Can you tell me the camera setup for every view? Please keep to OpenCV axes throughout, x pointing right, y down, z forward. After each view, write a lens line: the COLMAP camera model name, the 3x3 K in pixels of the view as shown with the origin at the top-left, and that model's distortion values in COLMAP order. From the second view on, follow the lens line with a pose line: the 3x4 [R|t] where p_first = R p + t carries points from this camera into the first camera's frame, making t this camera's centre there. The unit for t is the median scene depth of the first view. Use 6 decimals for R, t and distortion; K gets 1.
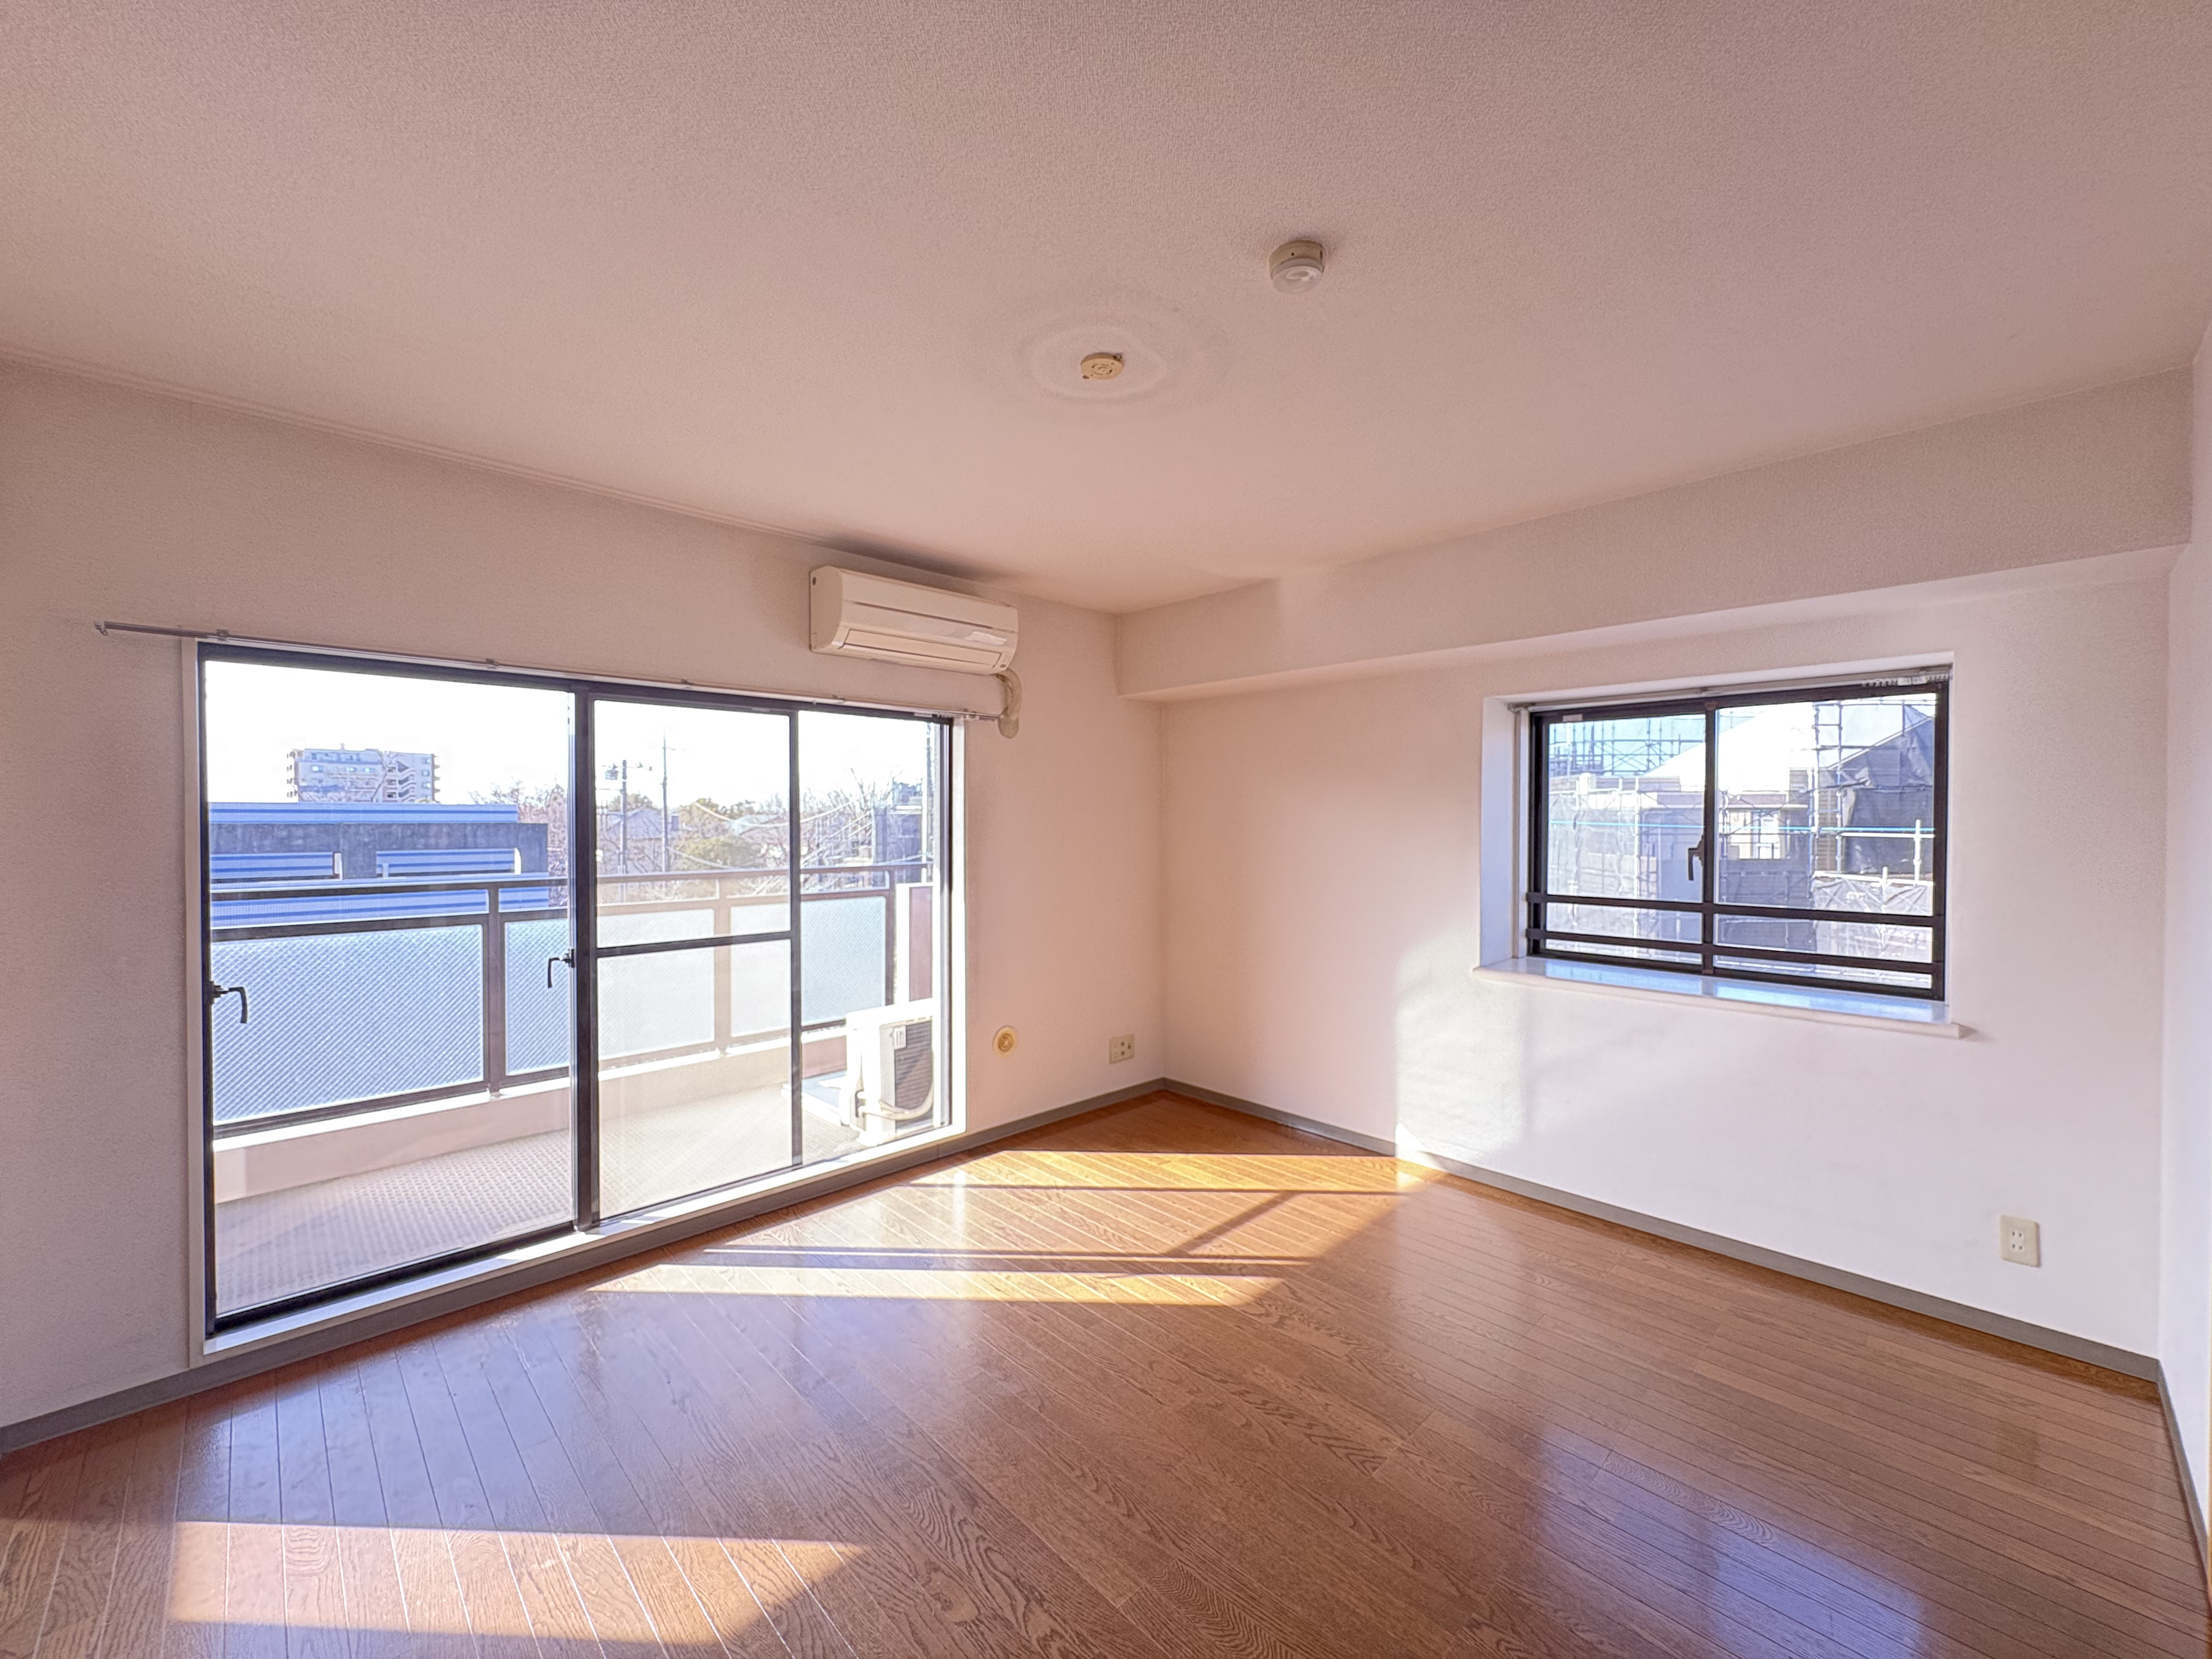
lens RADIAL K [[878.9, 0, 1107.4], [0, 878.9, 822.6], [0, 0, 1]] dist [0.002052, 0.000017]
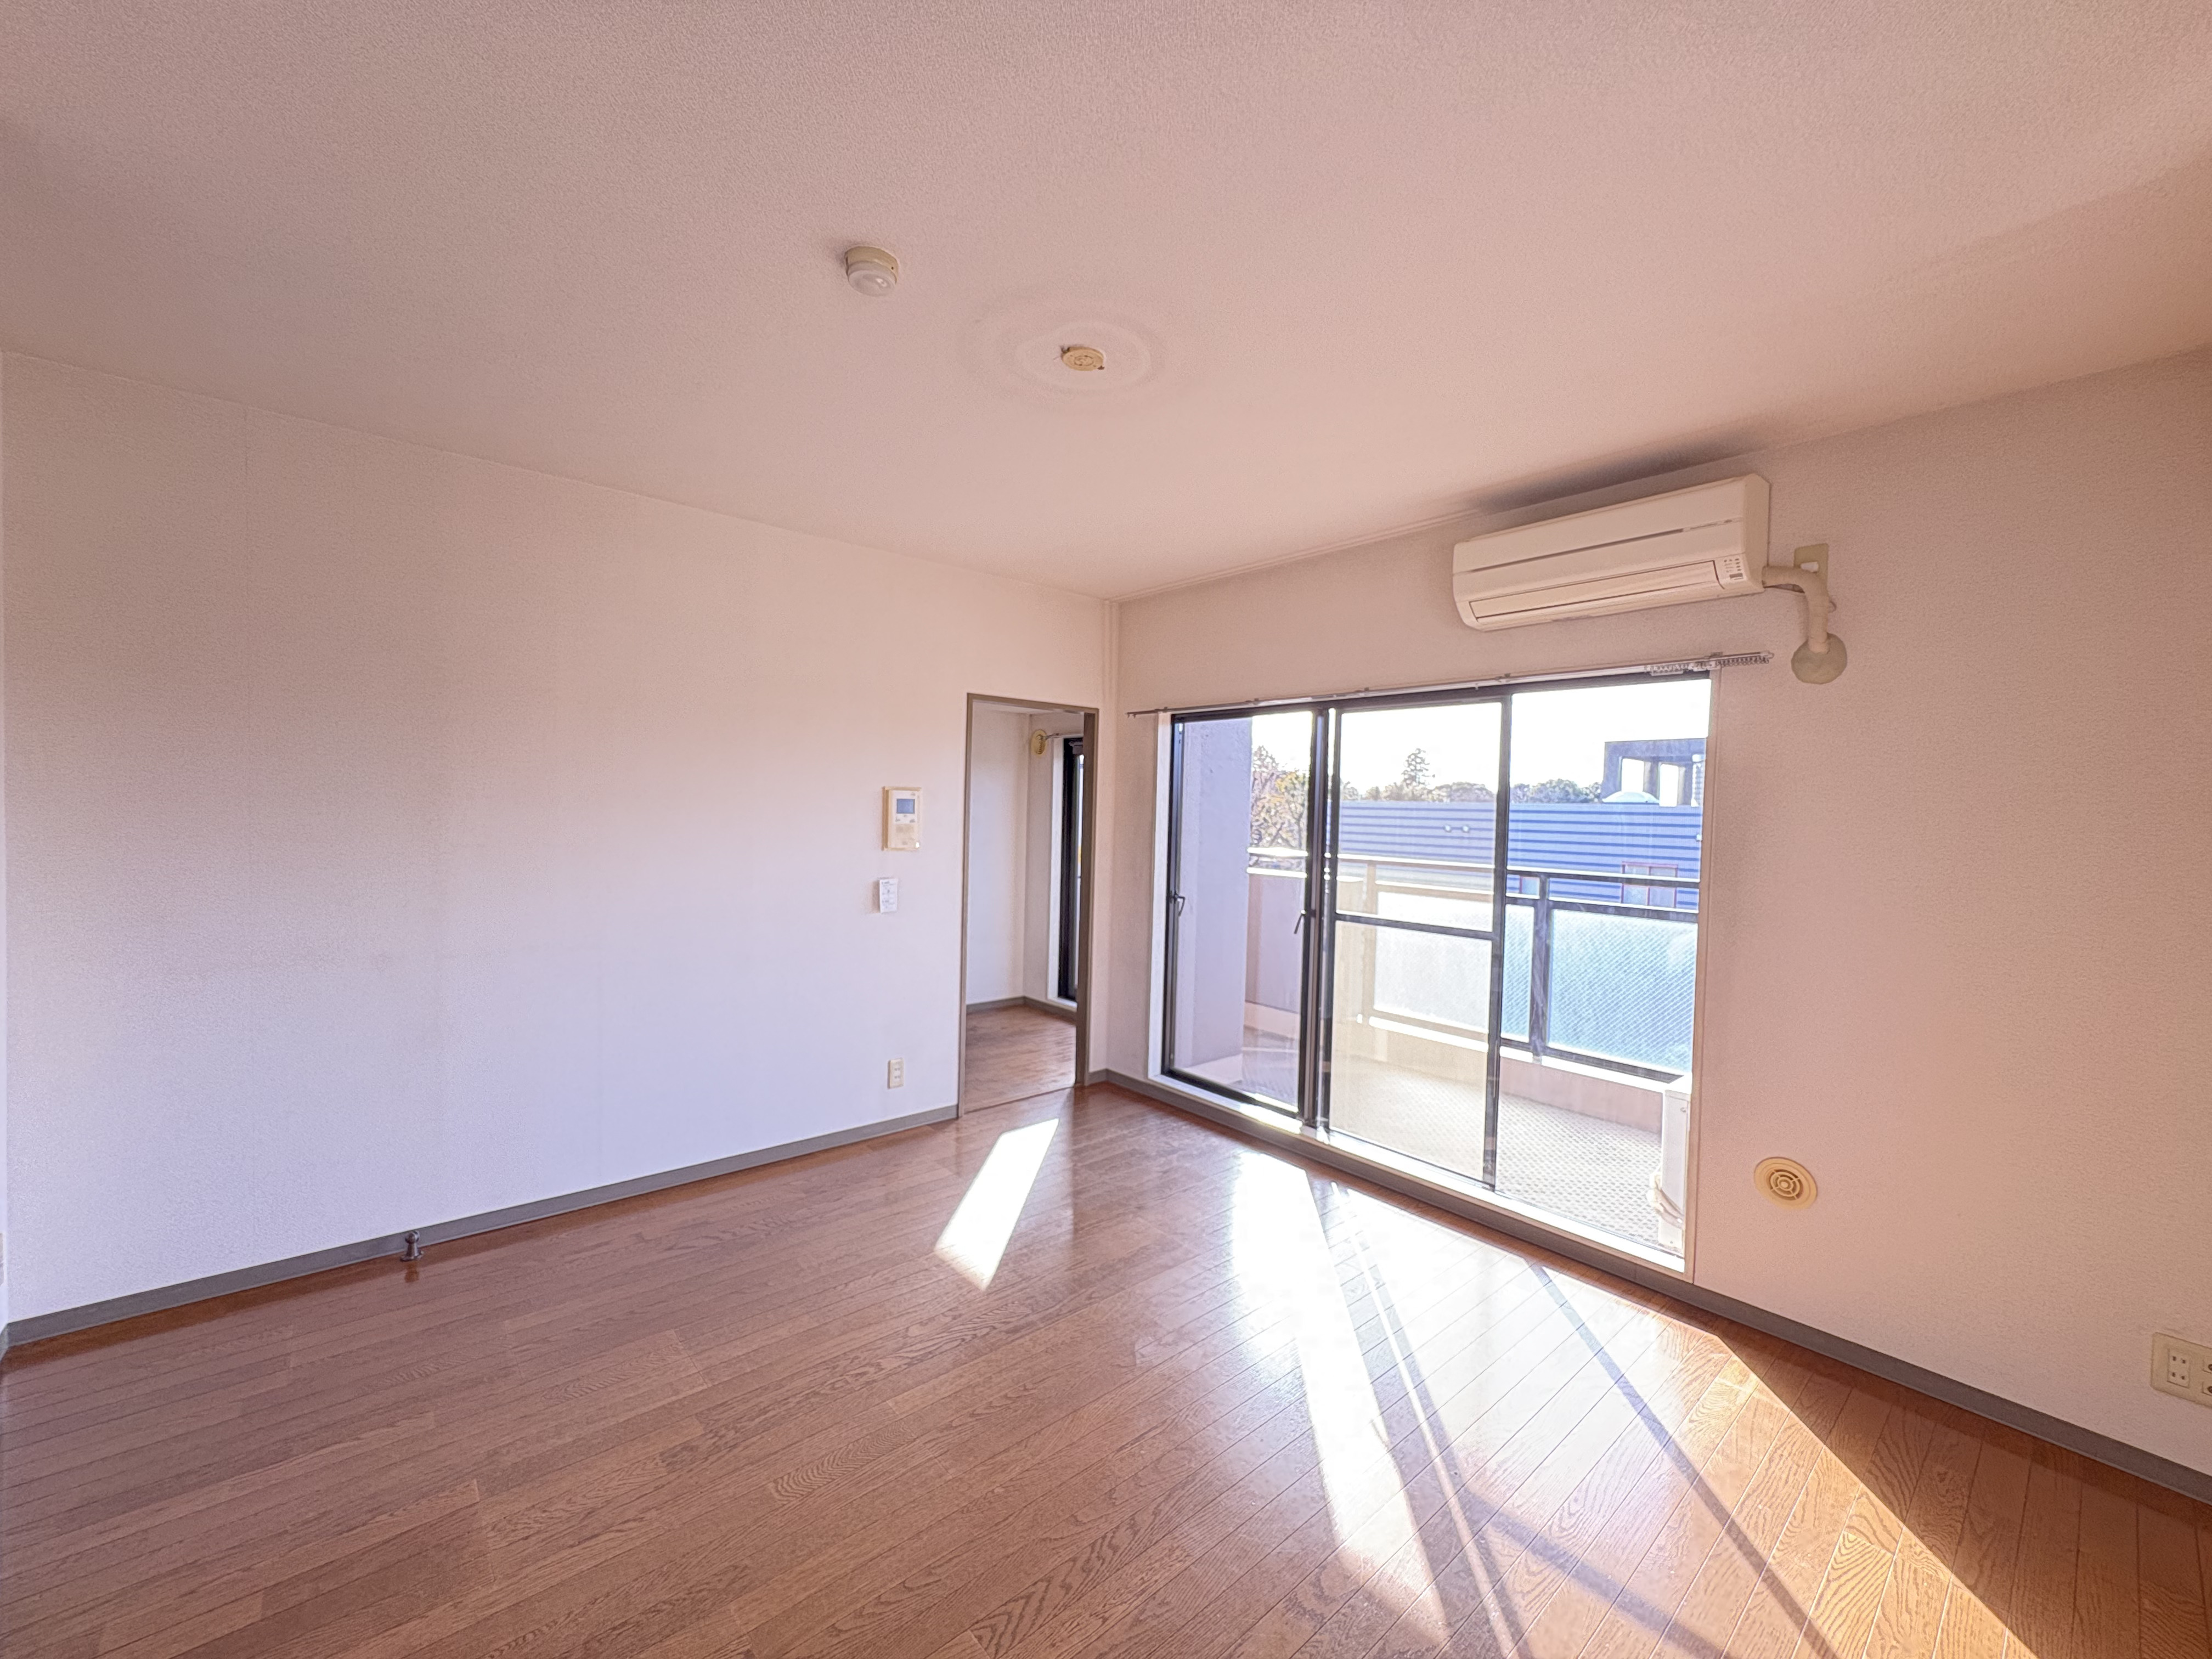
lens RADIAL K [[878.9, 0, 1107.8], [0, 878.9, 827.4], [0, 0, 1]] dist [0.002052, 0.000017]
pose [[-0.058133, 0.019214, -0.998124, 0.515609], [-0.029853, 0.999334, 0.020976, 0.003791], [0.997862, 0.031017, -0.057521, 0.556997]]
